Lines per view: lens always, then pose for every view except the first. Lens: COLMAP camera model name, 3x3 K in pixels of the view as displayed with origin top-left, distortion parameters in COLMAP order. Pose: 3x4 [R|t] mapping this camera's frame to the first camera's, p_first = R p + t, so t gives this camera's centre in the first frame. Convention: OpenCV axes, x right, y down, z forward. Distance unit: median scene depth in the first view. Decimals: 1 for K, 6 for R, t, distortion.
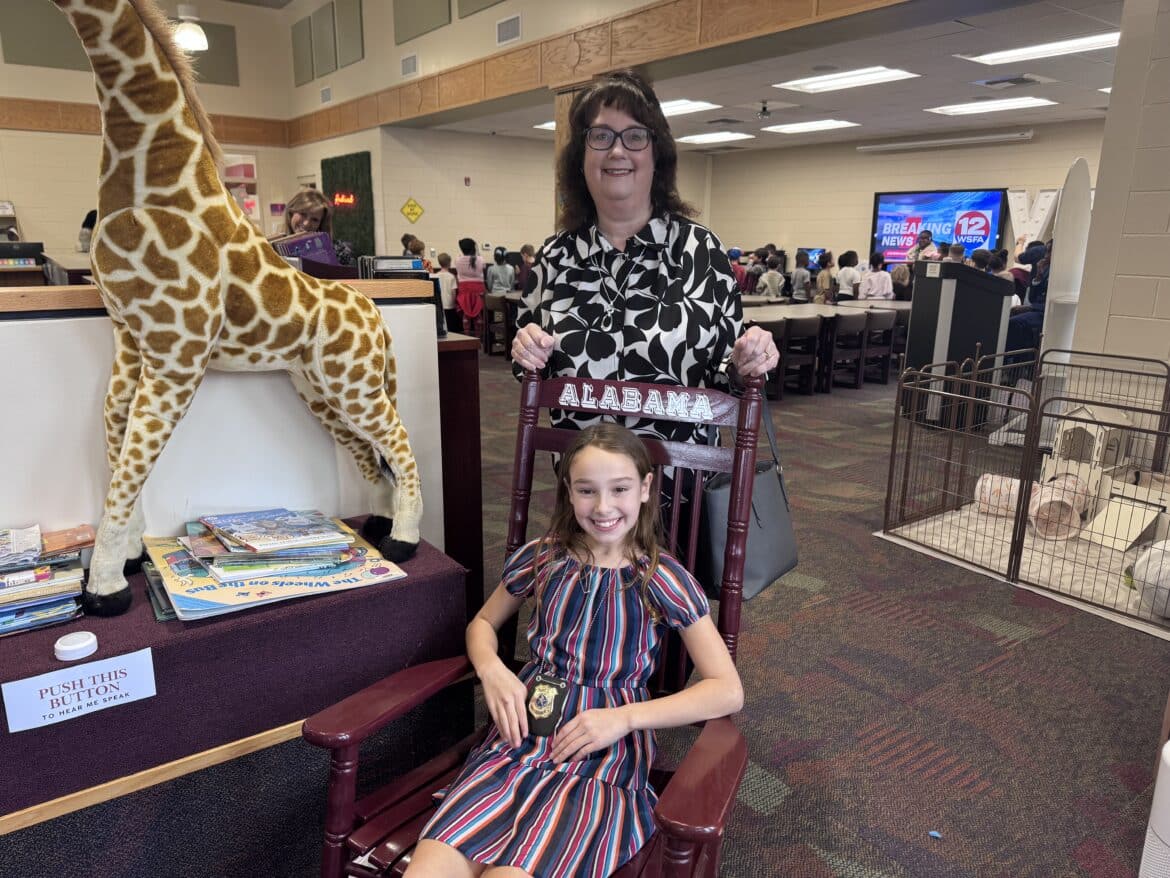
lens RADIAL K [[794.5, 0, 585.0], [0, 794.5, 439.0], [0, 0, 1]] dist [-0.001501, -0.049635]
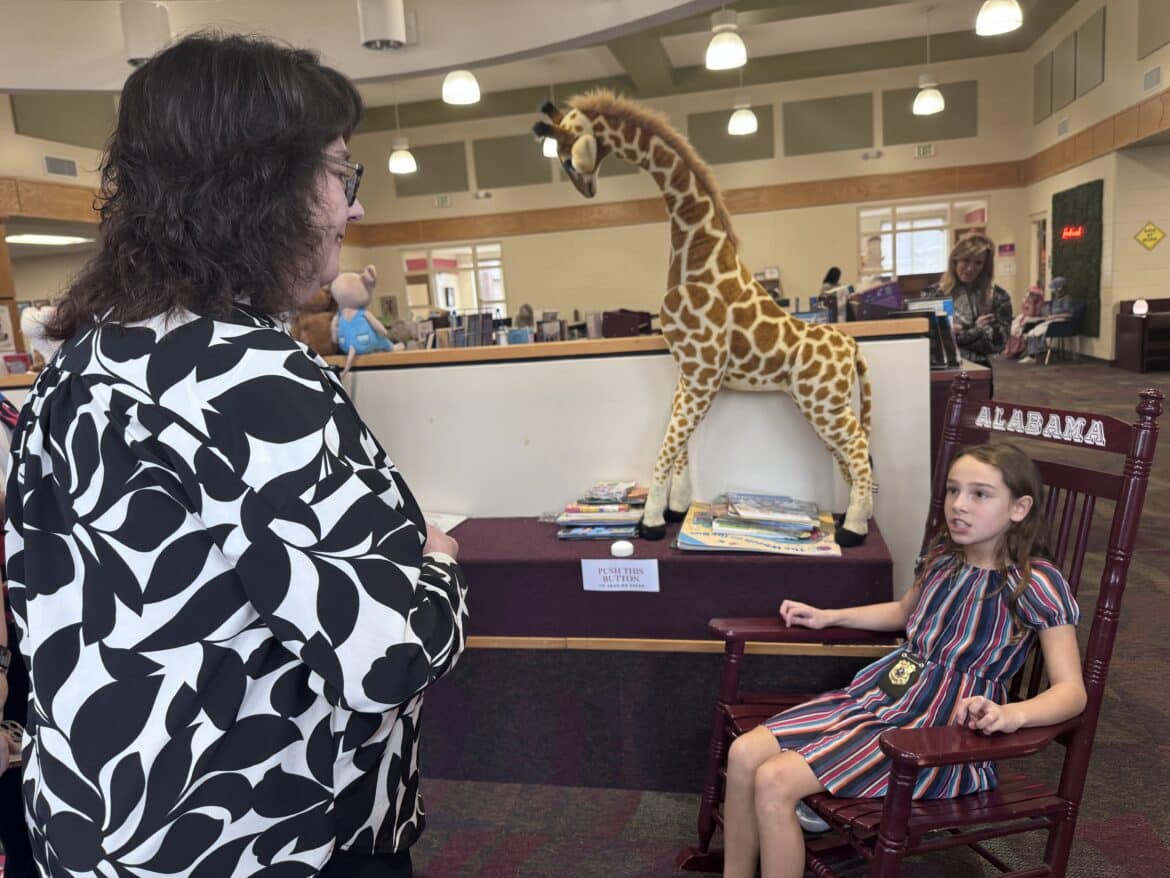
lens RADIAL K [[794.5, 0, 585.0], [0, 794.5, 439.0], [0, 0, 1]] dist [-0.001501, -0.049635]
pose [[0.618911, 0.062572, -0.782965, 0.529807], [-0.103364, 0.994641, -0.002218, 0.036474], [0.778630, 0.082303, 0.622062, -0.114078]]
